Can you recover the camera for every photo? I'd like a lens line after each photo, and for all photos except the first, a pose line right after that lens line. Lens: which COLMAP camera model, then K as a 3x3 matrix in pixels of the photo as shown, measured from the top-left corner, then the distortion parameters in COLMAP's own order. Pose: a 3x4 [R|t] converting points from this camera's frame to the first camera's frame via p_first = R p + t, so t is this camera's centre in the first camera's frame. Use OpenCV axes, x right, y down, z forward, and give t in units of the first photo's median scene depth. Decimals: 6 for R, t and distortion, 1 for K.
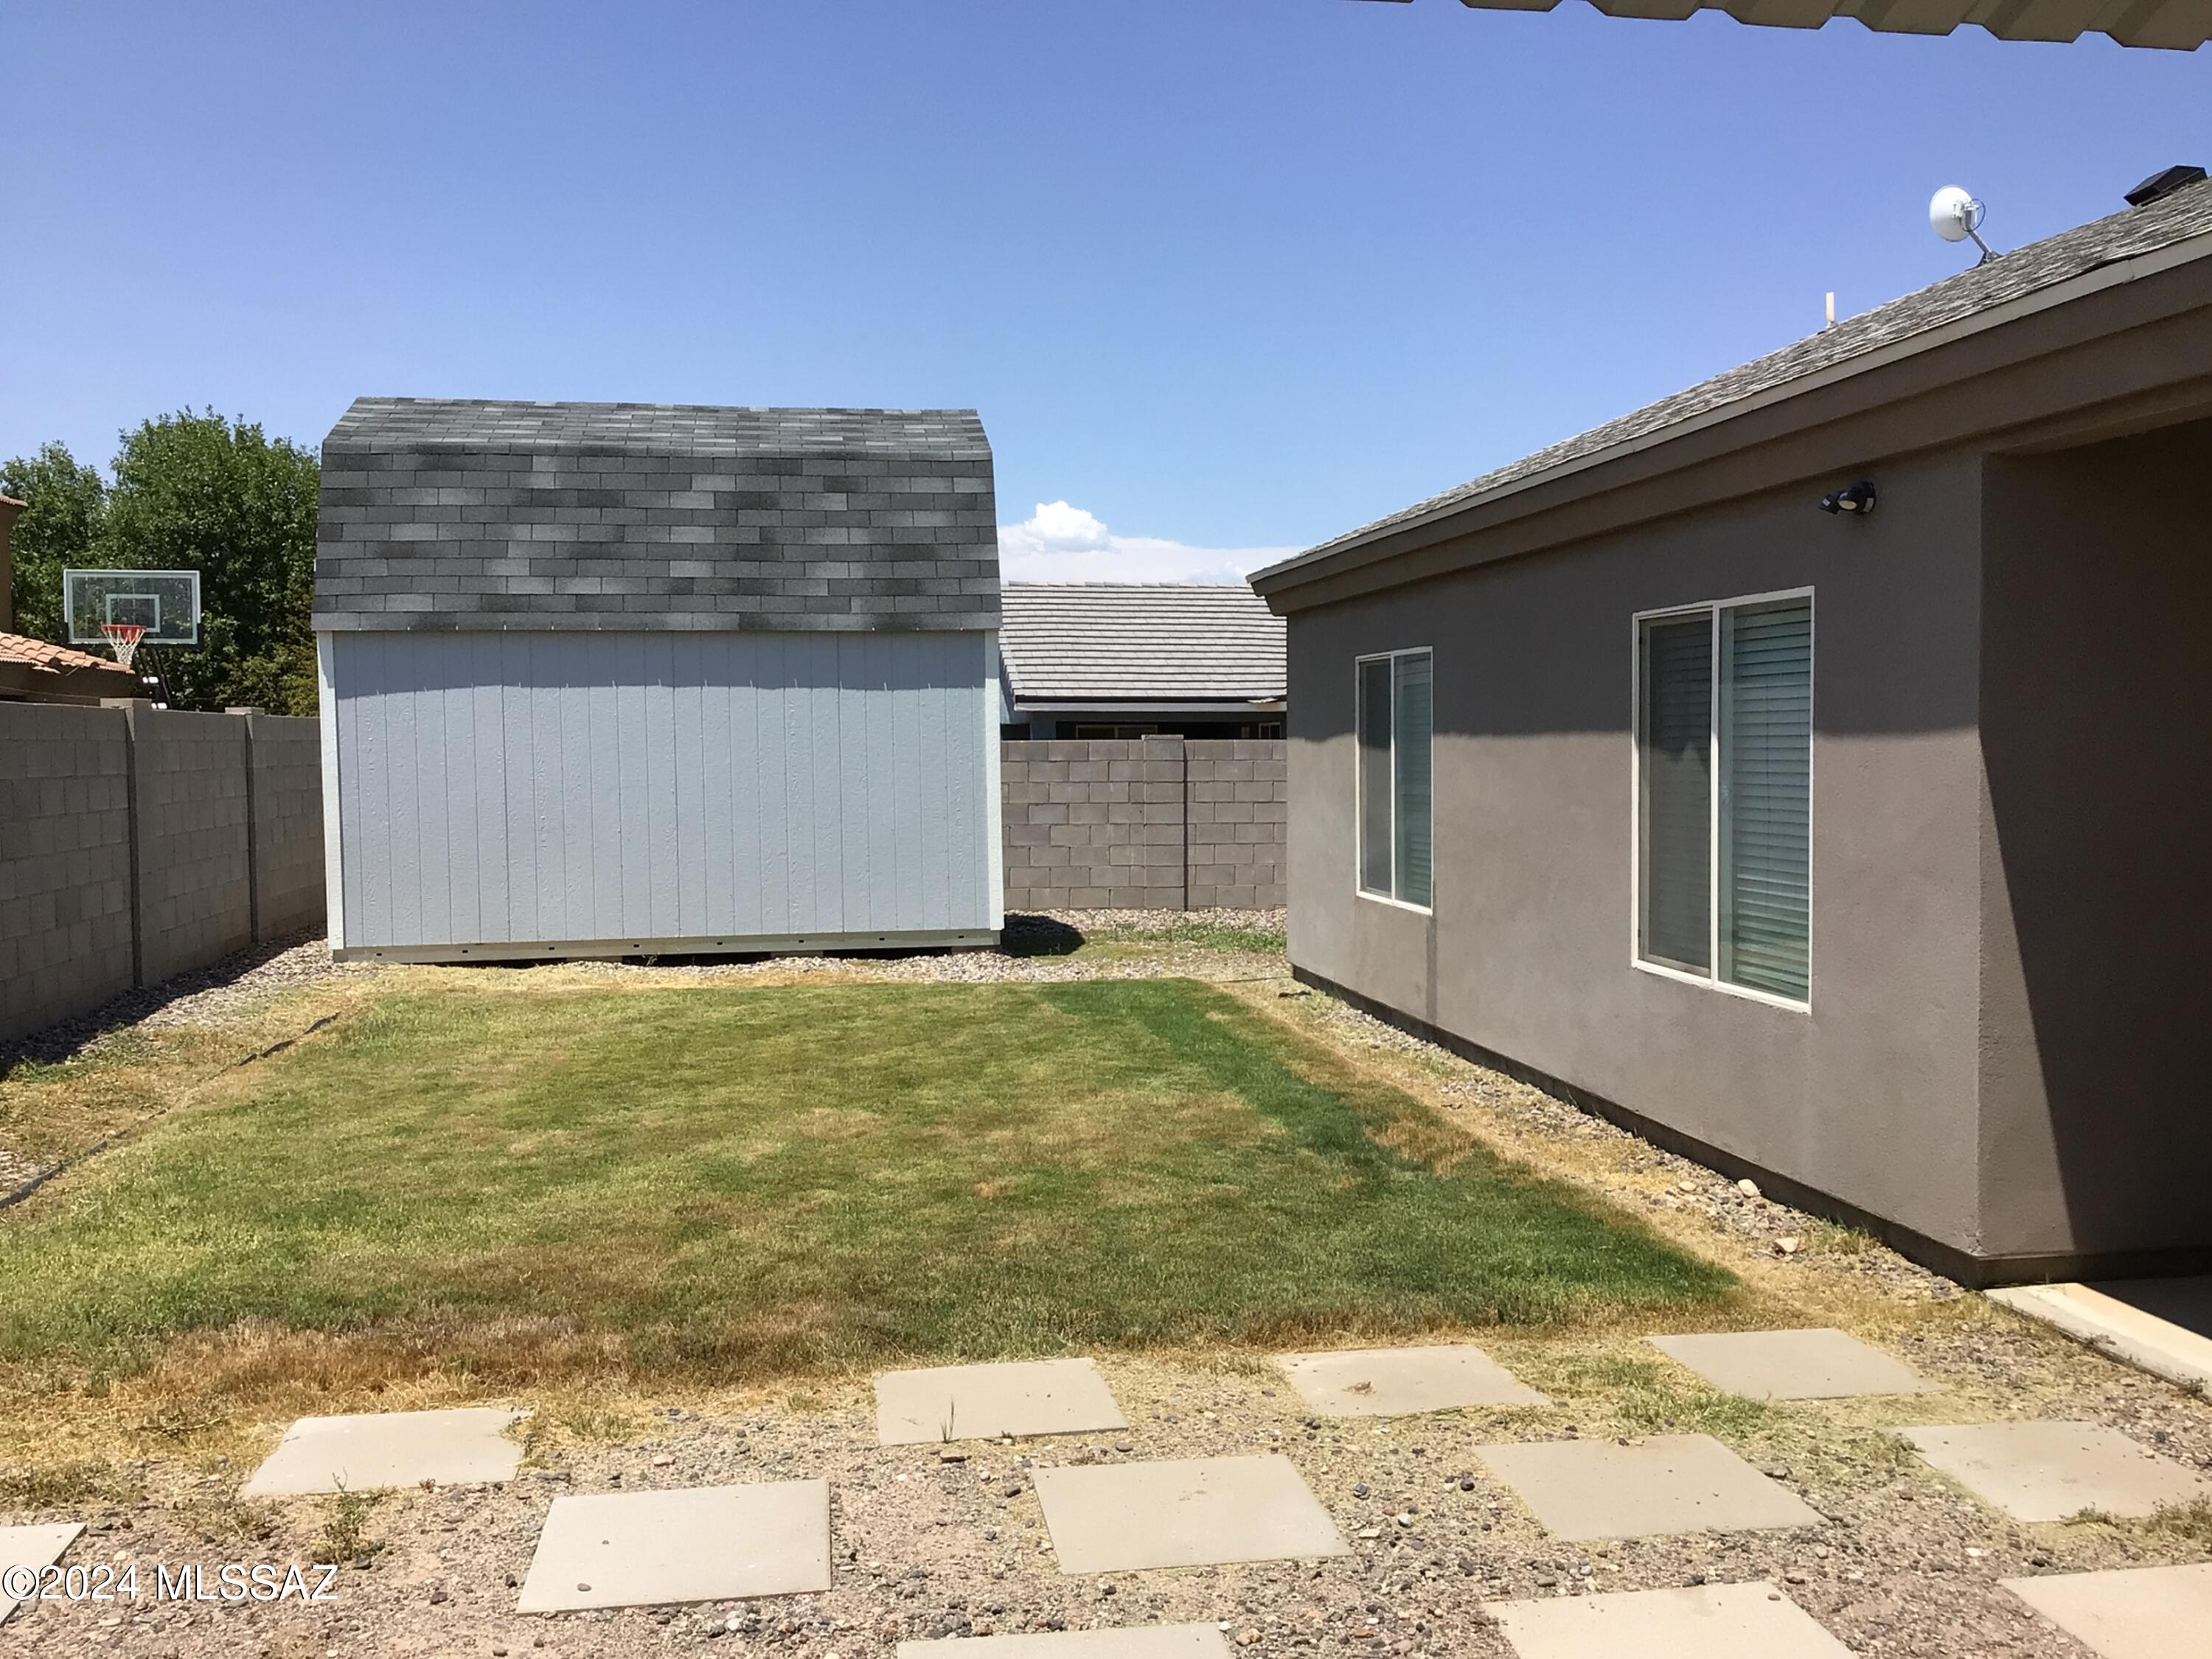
lens RADIAL K [[2000.3, 0, 1096.1], [0, 2000.3, 828.8], [0, 0, 1]] dist [0.093049, -0.200501]
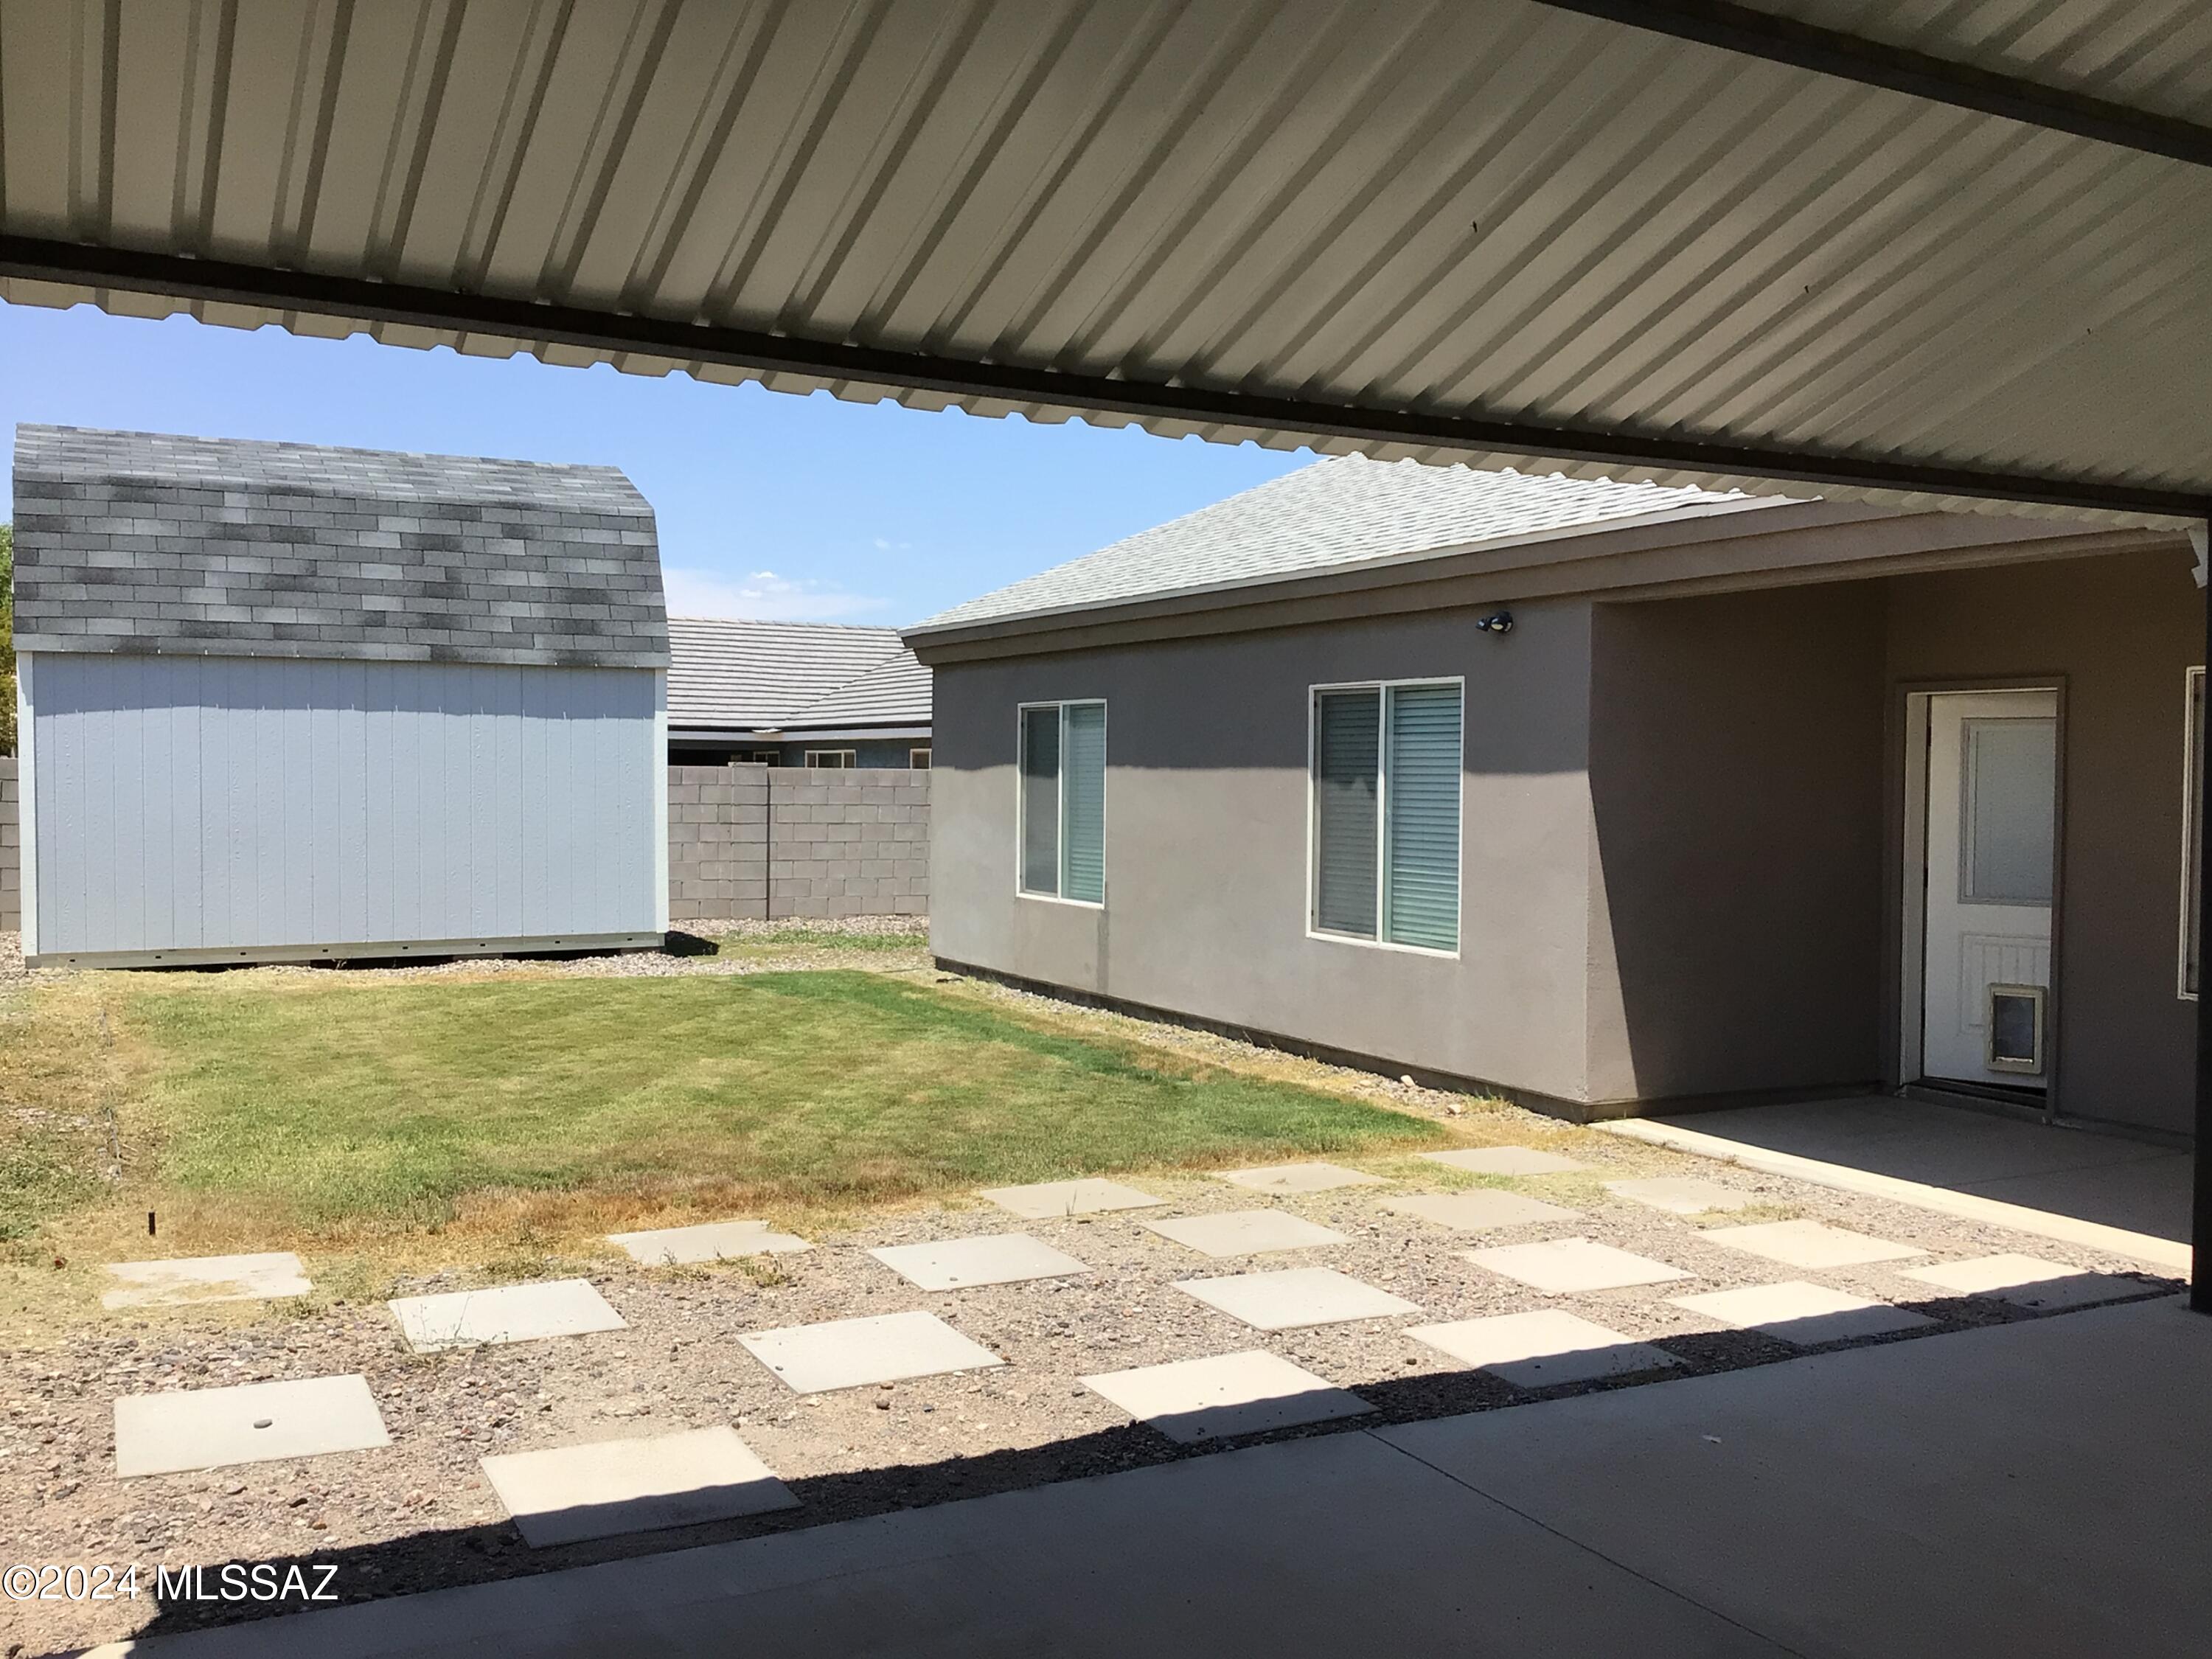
lens RADIAL K [[2000.3, 0, 1103.3], [0, 2000.3, 825.4], [0, 0, 1]] dist [0.093049, -0.200501]
pose [[0.950839, 0.006678, 0.309613, -0.186548], [-0.001918, 0.999875, -0.015674, 0.008119], [-0.309679, 0.014310, 0.950733, -0.176216]]
